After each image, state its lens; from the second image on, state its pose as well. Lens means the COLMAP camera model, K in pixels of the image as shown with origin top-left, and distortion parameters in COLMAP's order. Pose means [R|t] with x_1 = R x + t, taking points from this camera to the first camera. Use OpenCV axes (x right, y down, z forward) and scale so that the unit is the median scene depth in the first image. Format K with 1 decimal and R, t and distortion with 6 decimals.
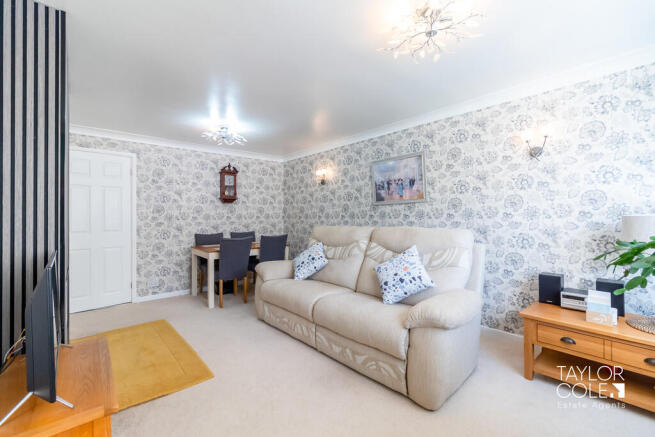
lens RADIAL K [[287.7, 0, 324.8], [0, 287.7, 216.3], [0, 0, 1]] dist [-0.000617, -0.000085]
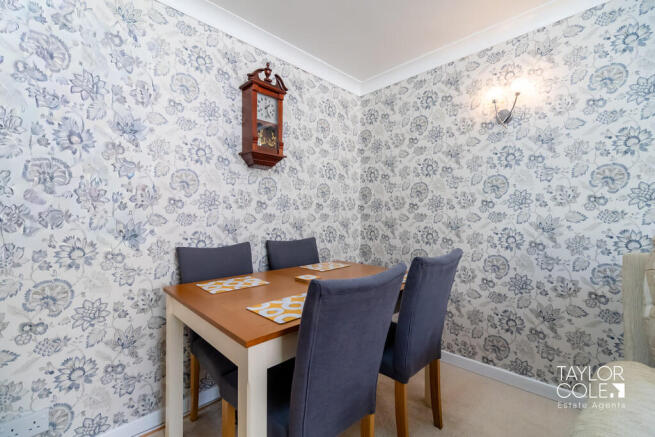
lens RADIAL K [[280.2, 0, 326.3], [0, 280.2, 216.1], [0, 0, 1]] dist [-0.000988, -0.000044]
pose [[0.996685, 0.001385, 0.081348, -0.288158], [-0.001293, 0.999998, -0.001190, 0.022284], [-0.081349, 0.001081, 0.996685, 0.626198]]
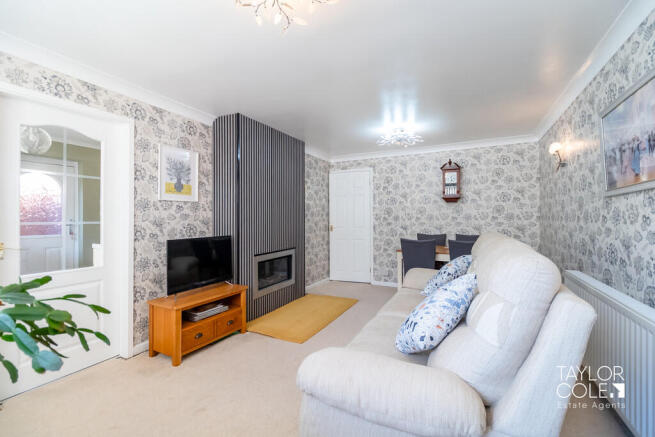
lens RADIAL K [[287.7, 0, 324.8], [0, 287.7, 216.3], [0, 0, 1]] dist [-0.000617, -0.000085]
pose [[0.370338, 0.001892, -0.928895, 0.385039], [0.002577, 0.999992, 0.003064, -0.005462], [0.928894, -0.003528, 0.370330, 0.286468]]
